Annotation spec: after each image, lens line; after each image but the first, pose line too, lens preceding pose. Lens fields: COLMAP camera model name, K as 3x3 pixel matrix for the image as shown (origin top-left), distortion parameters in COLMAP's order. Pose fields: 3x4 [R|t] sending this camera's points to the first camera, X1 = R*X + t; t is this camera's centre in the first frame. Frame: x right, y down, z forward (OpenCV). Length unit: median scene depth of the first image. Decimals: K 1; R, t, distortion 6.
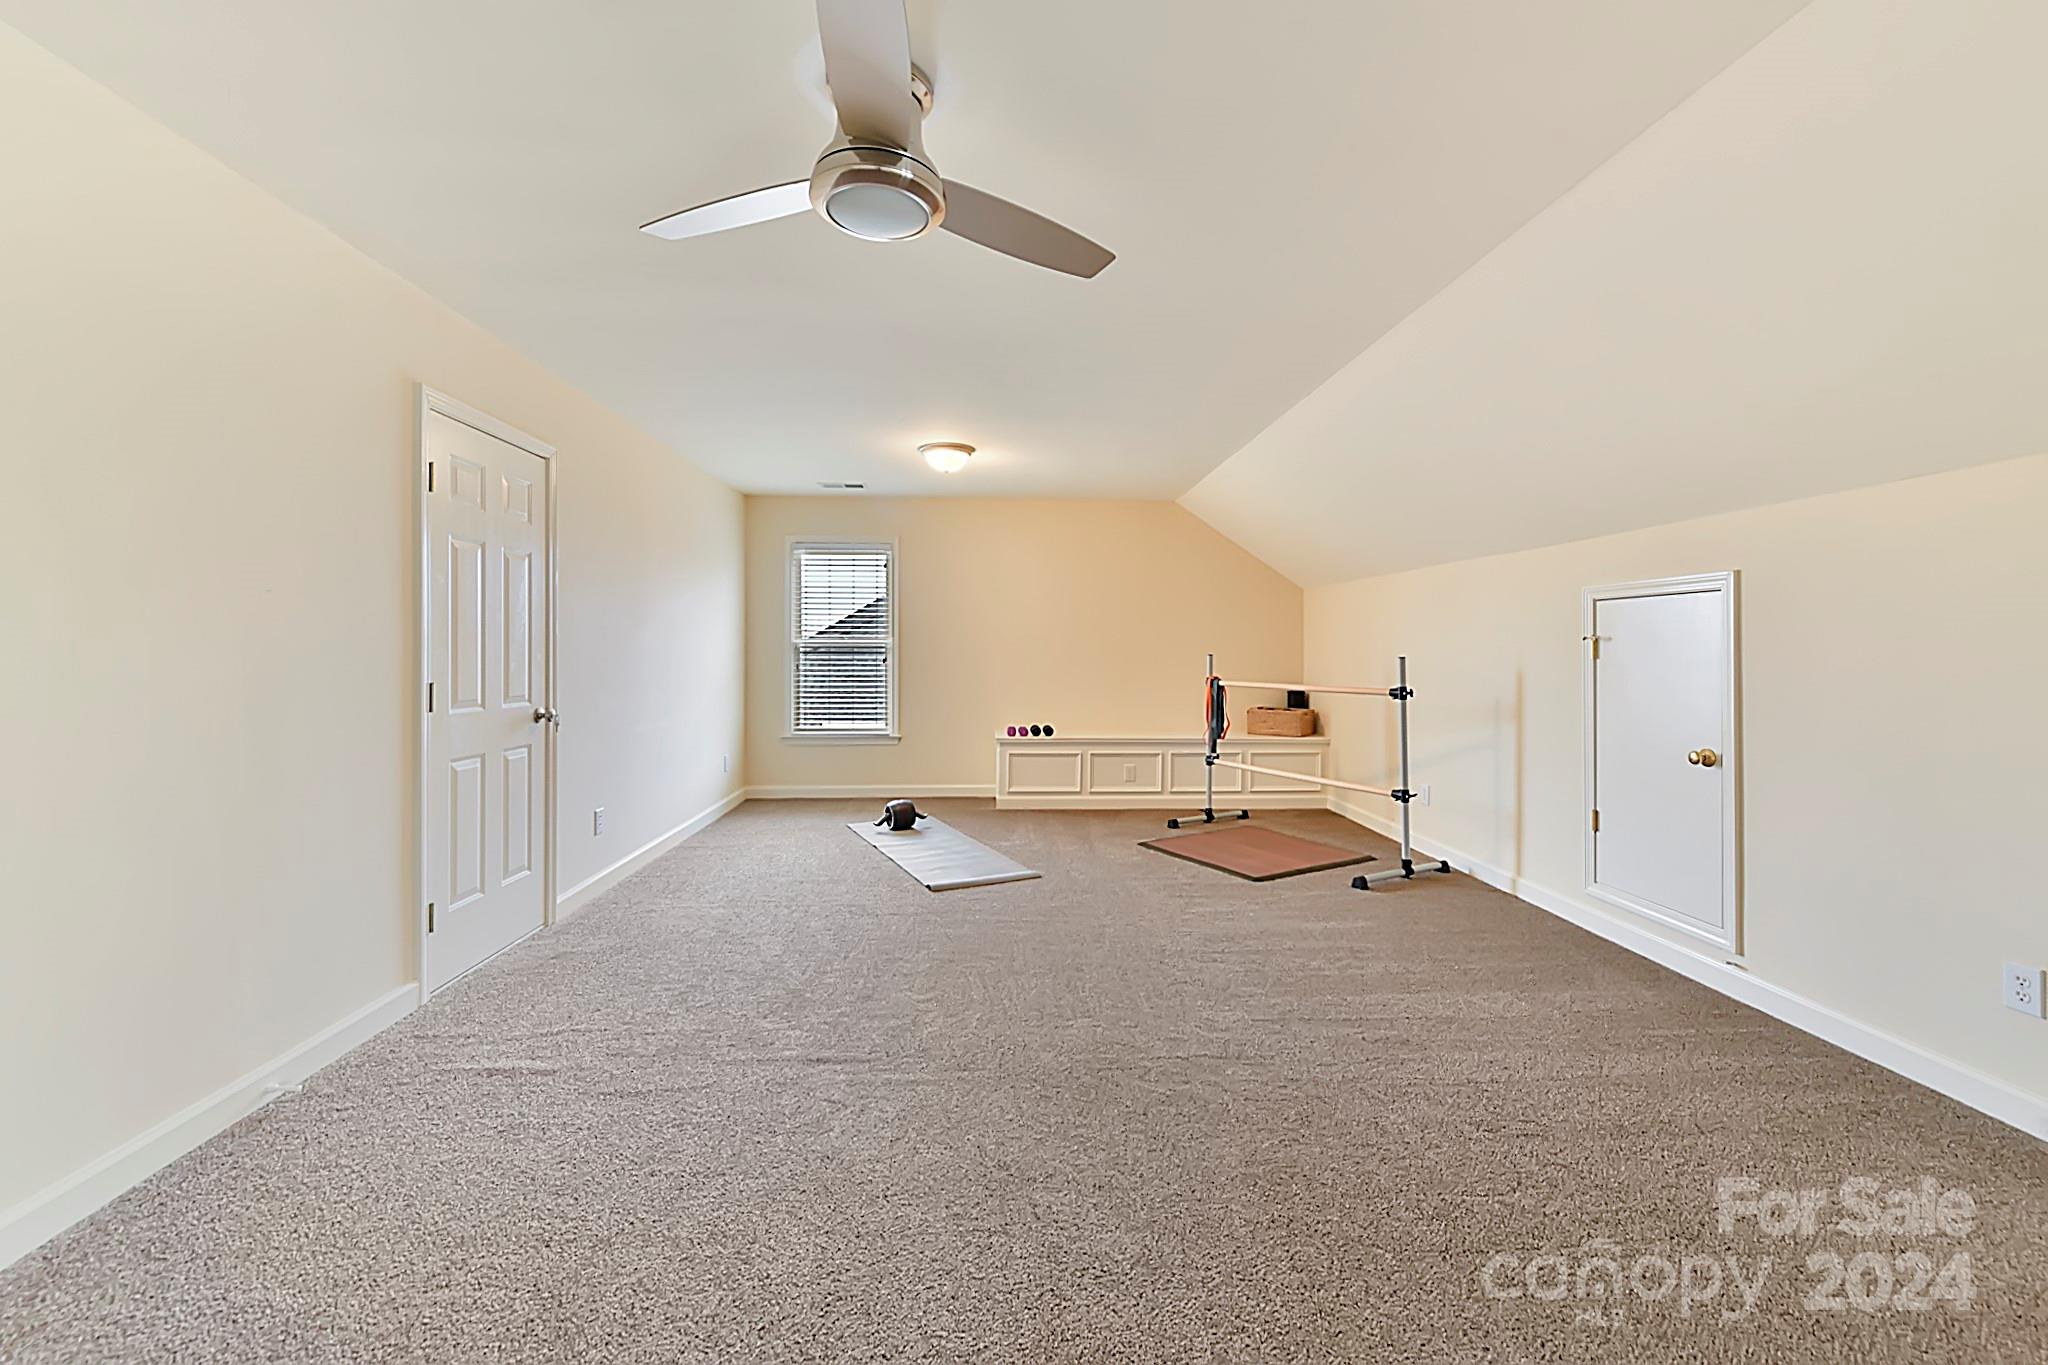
lens RADIAL K [[806.9, 0, 1022.7], [0, 806.9, 662.4], [0, 0, 1]] dist [0.001854, -0.001312]
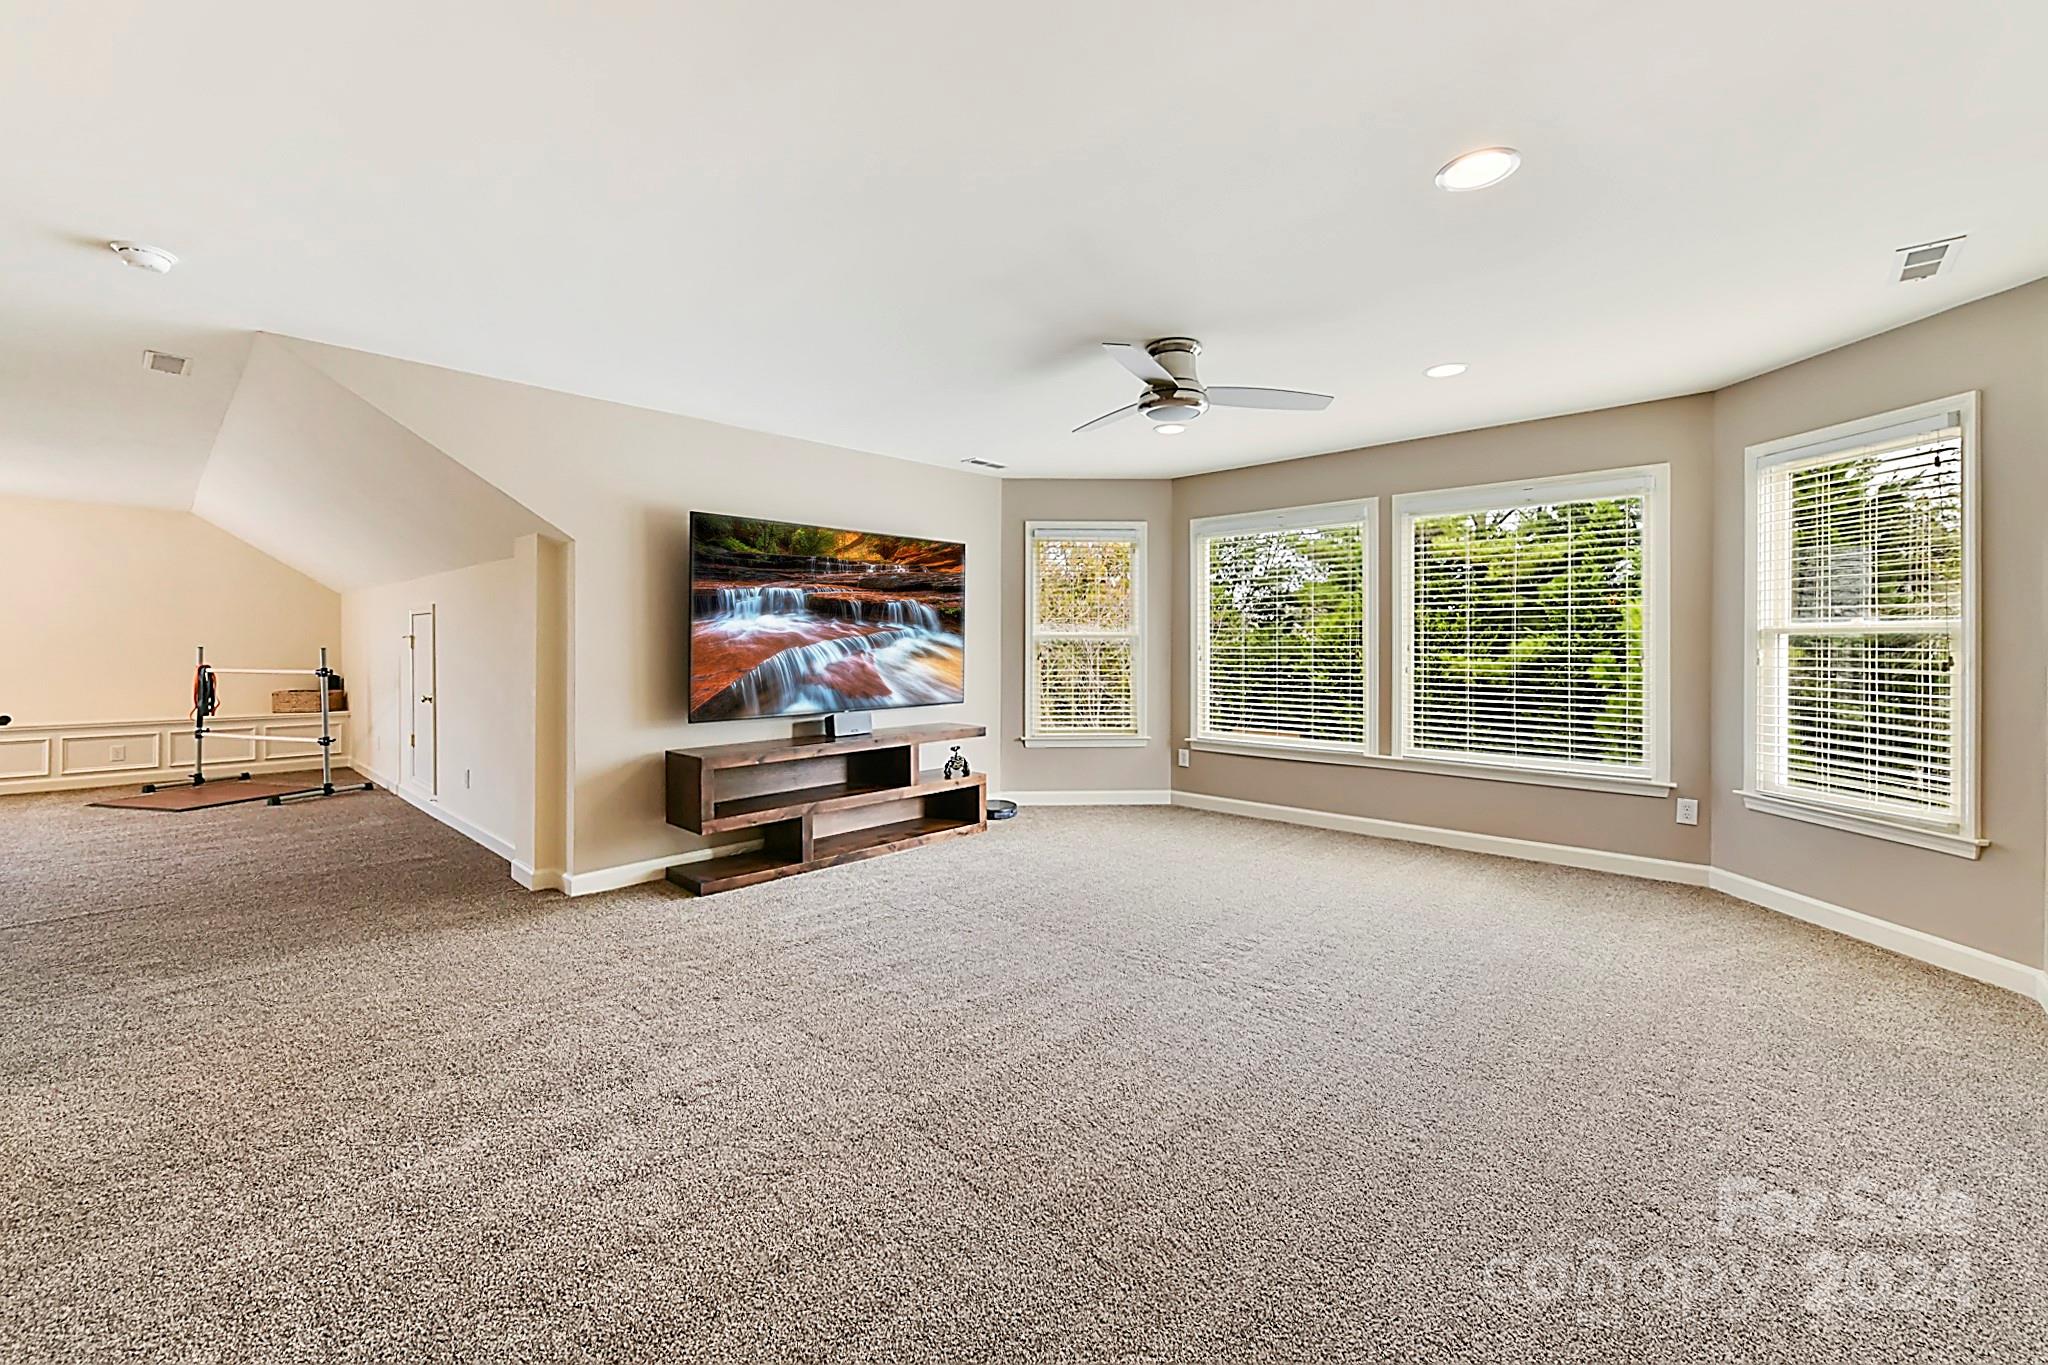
lens RADIAL K [[806.9, 0, 1028.1], [0, 806.9, 659.3], [0, 0, 1]] dist [0.001854, -0.001312]
pose [[0.710010, -0.016103, 0.704008, 0.264070], [0.011421, 0.999870, 0.011351, 0.009020], [-0.704099, -0.000019, 0.710102, -0.744658]]
